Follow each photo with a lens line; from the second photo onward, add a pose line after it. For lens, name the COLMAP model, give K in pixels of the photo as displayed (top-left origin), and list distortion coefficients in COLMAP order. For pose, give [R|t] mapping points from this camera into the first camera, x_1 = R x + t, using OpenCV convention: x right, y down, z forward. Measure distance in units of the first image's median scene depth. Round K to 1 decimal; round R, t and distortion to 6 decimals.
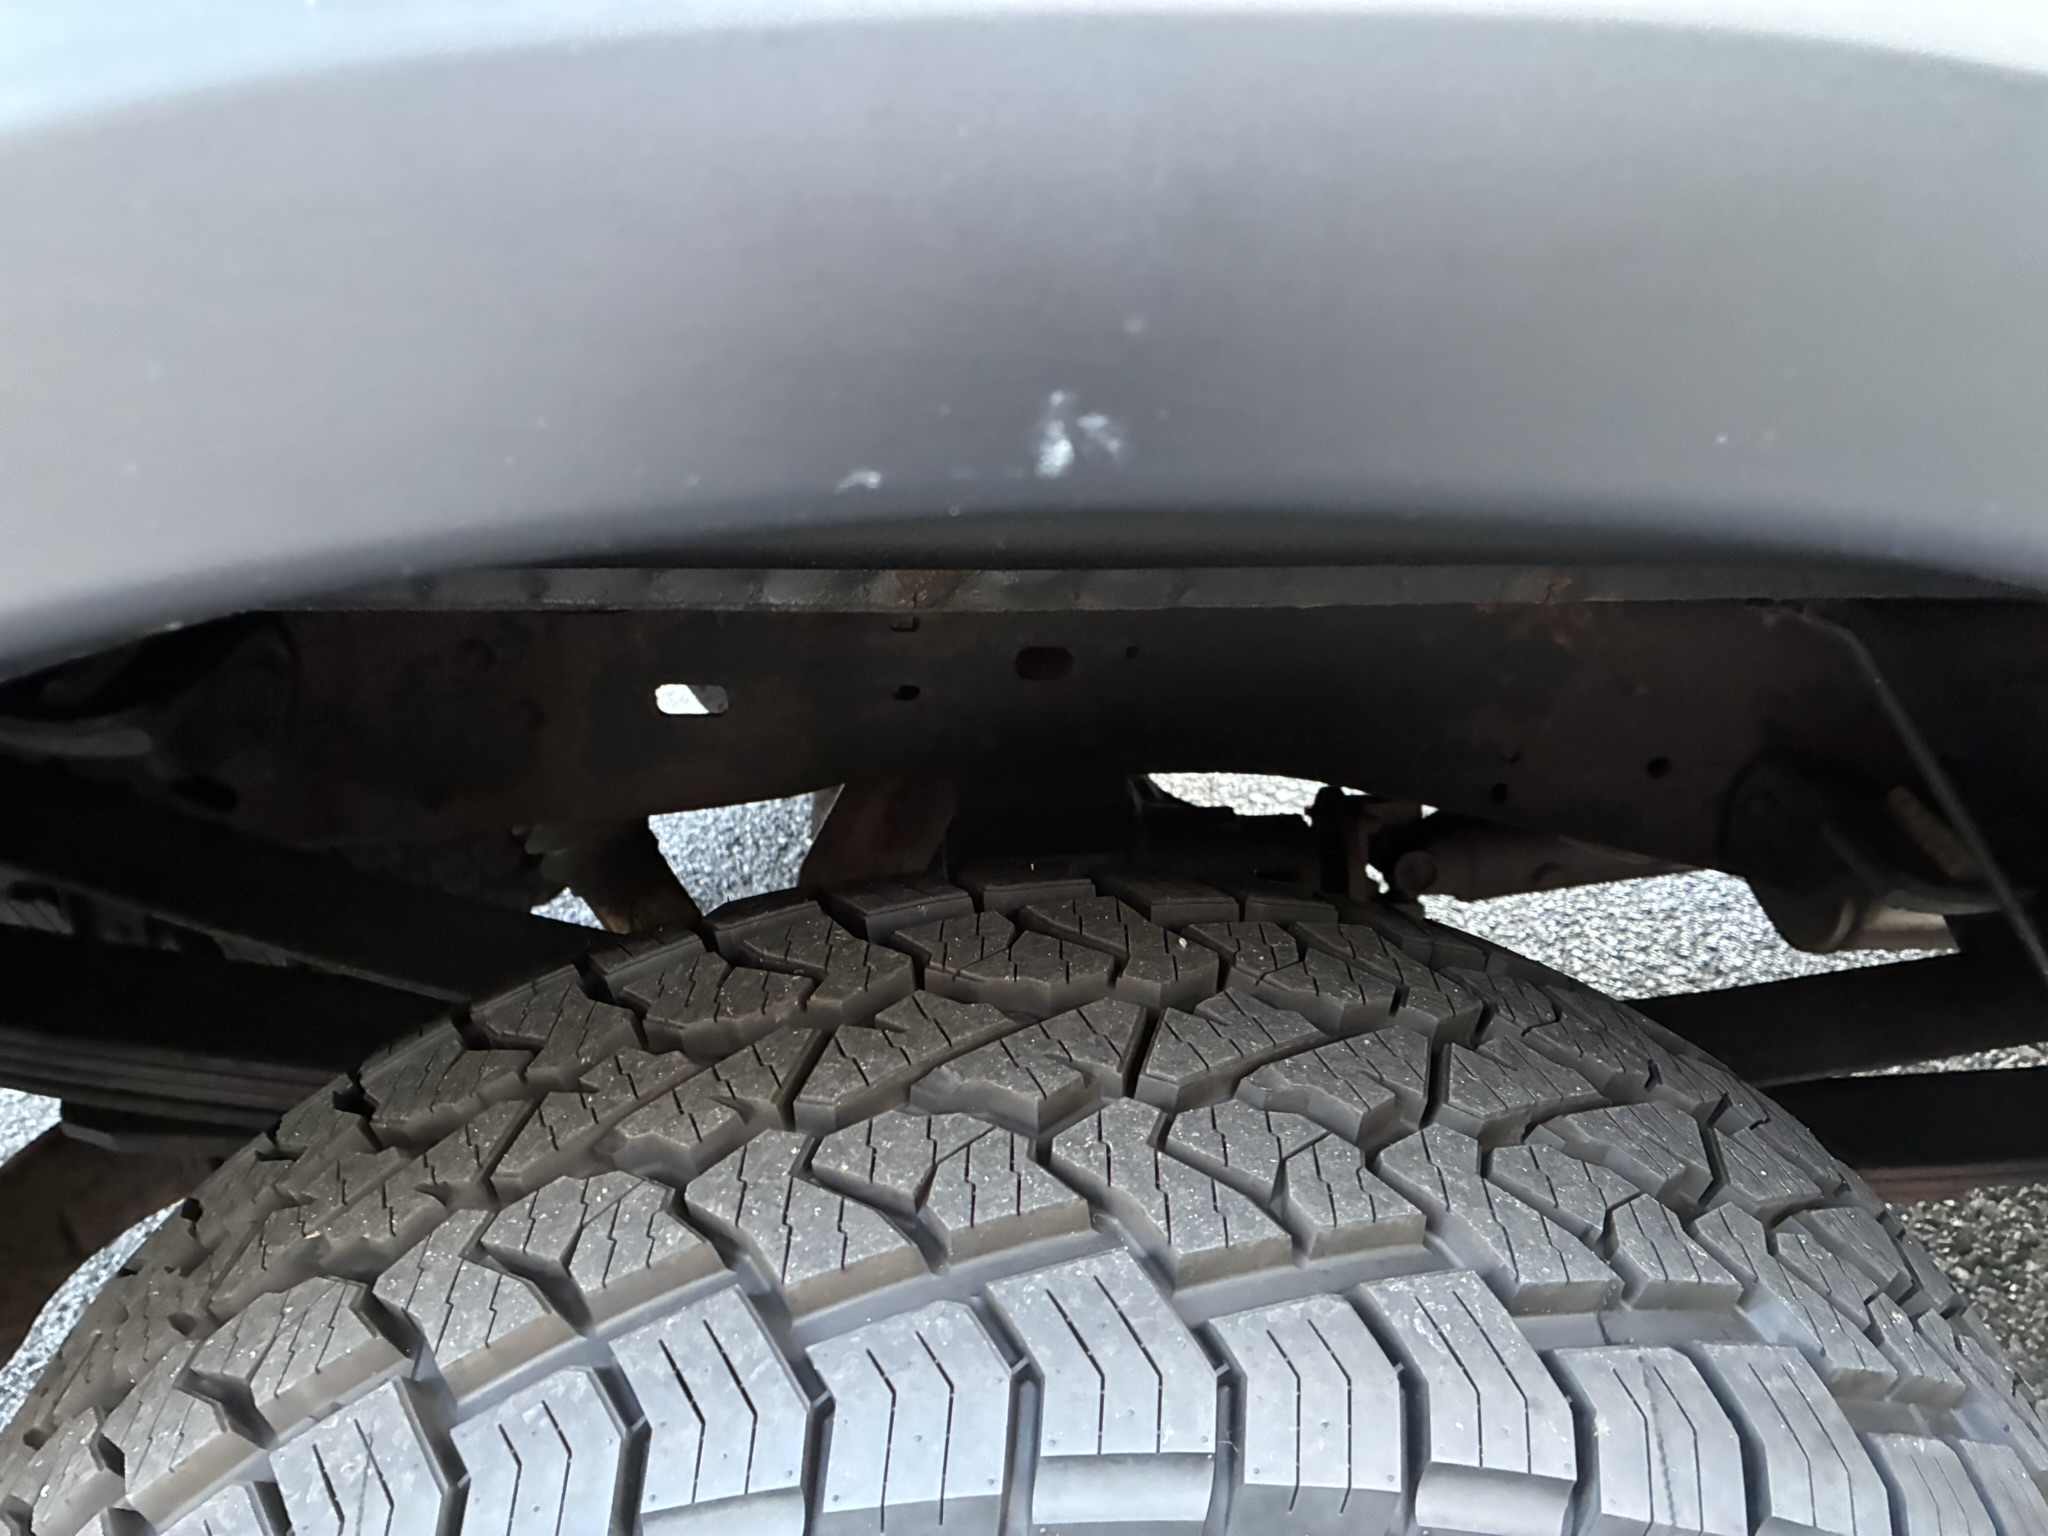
lens RADIAL K [[1513.5, 0, 1008.9], [0, 1513.5, 762.0], [0, 0, 1]] dist [0.031672, -0.045540]
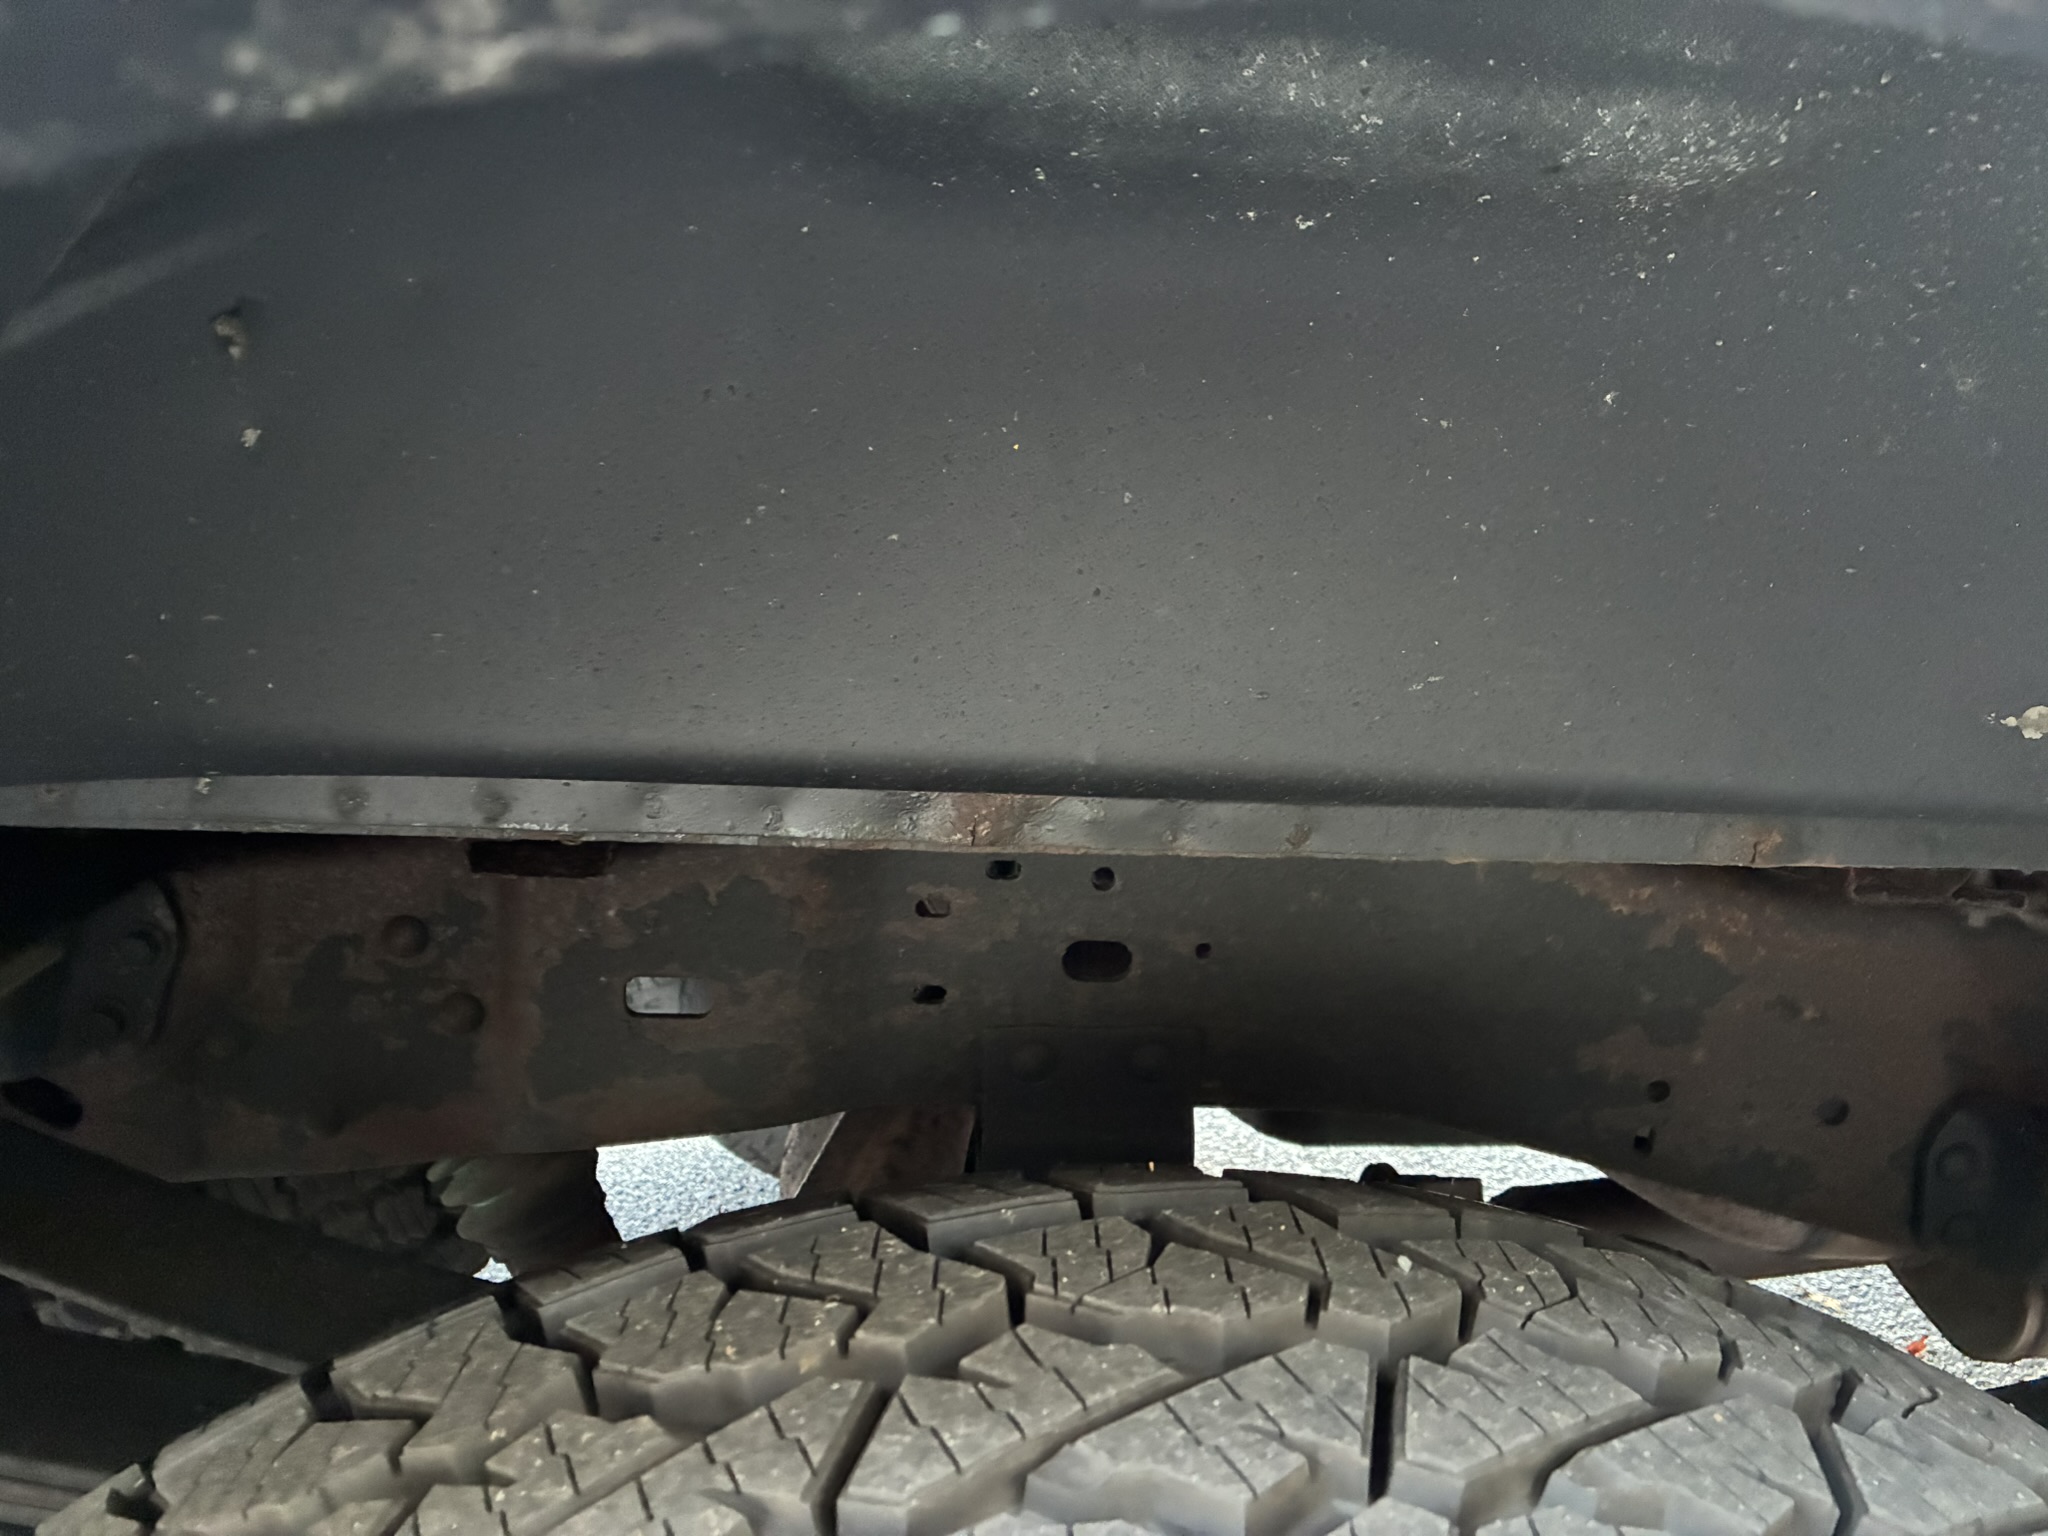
lens RADIAL K [[1513.5, 0, 1008.9], [0, 1513.5, 762.0], [0, 0, 1]] dist [0.031672, -0.045540]
pose [[0.999155, 0.029237, 0.028874, -0.089801], [-0.020442, 0.963215, -0.267955, 0.090857], [-0.035647, 0.267138, 0.962999, 0.296200]]
